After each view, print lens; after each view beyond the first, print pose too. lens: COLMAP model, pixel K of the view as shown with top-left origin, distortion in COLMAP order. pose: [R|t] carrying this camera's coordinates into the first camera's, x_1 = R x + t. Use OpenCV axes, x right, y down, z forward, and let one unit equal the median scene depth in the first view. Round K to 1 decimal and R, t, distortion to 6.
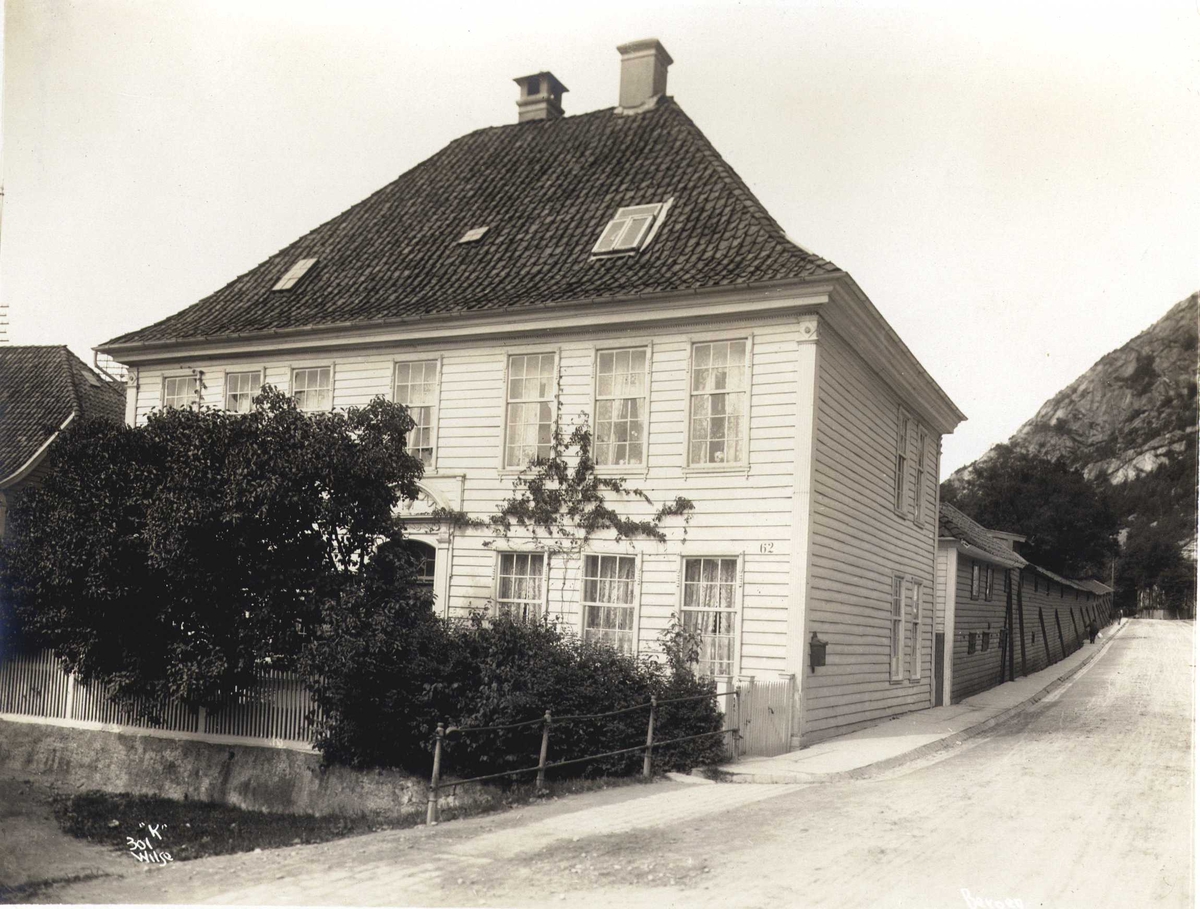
lens RADIAL K [[1276.9, 0, 601.4], [0, 1276.9, 456.4], [0, 0, 1]] dist [-0.020793, 0.000000]
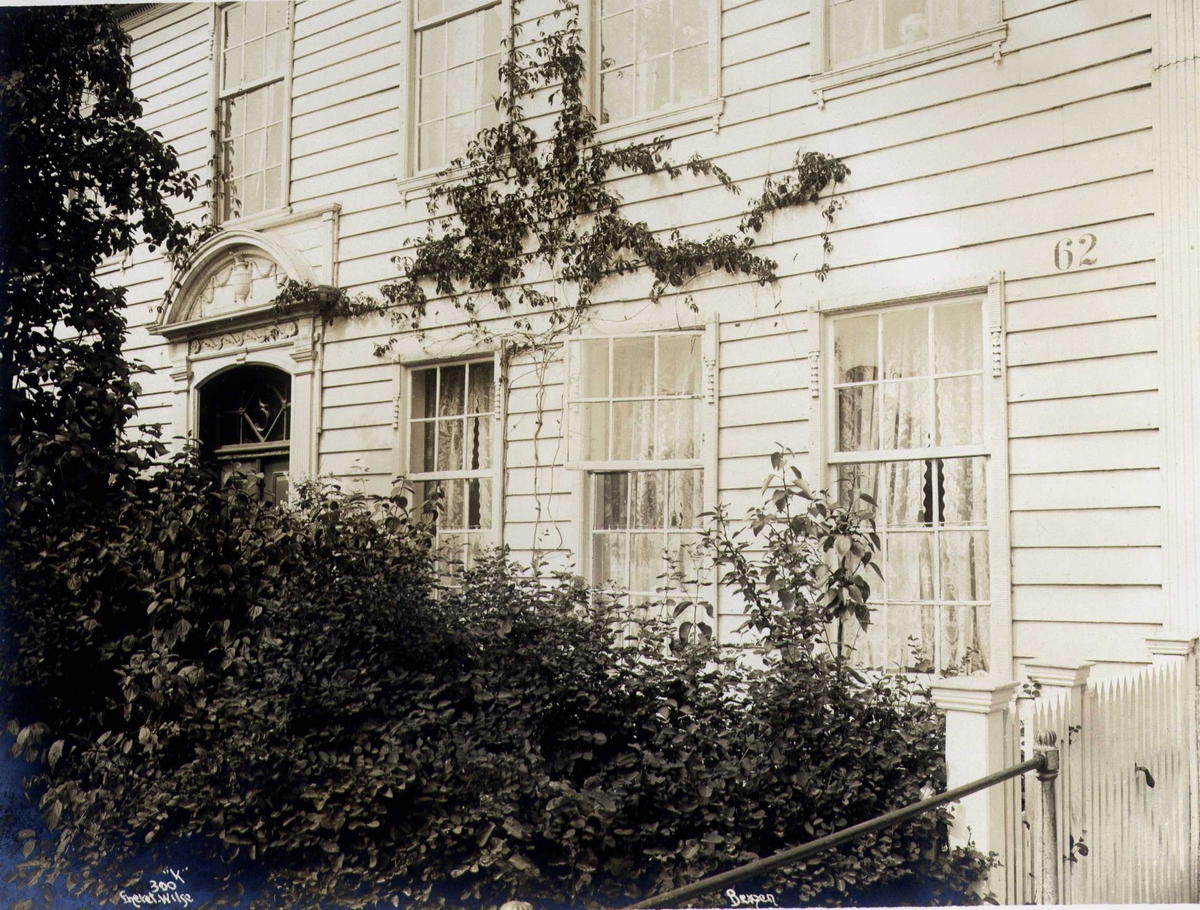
lens RADIAL K [[1276.9, 0, 599.9], [0, 1276.9, 453.5], [0, 0, 1]] dist [-0.020793, 0.000000]
pose [[0.984697, -0.059952, -0.163639, 0.054767], [0.068910, 0.996388, 0.049620, 0.090013], [0.160073, -0.060137, 0.985272, 0.600256]]
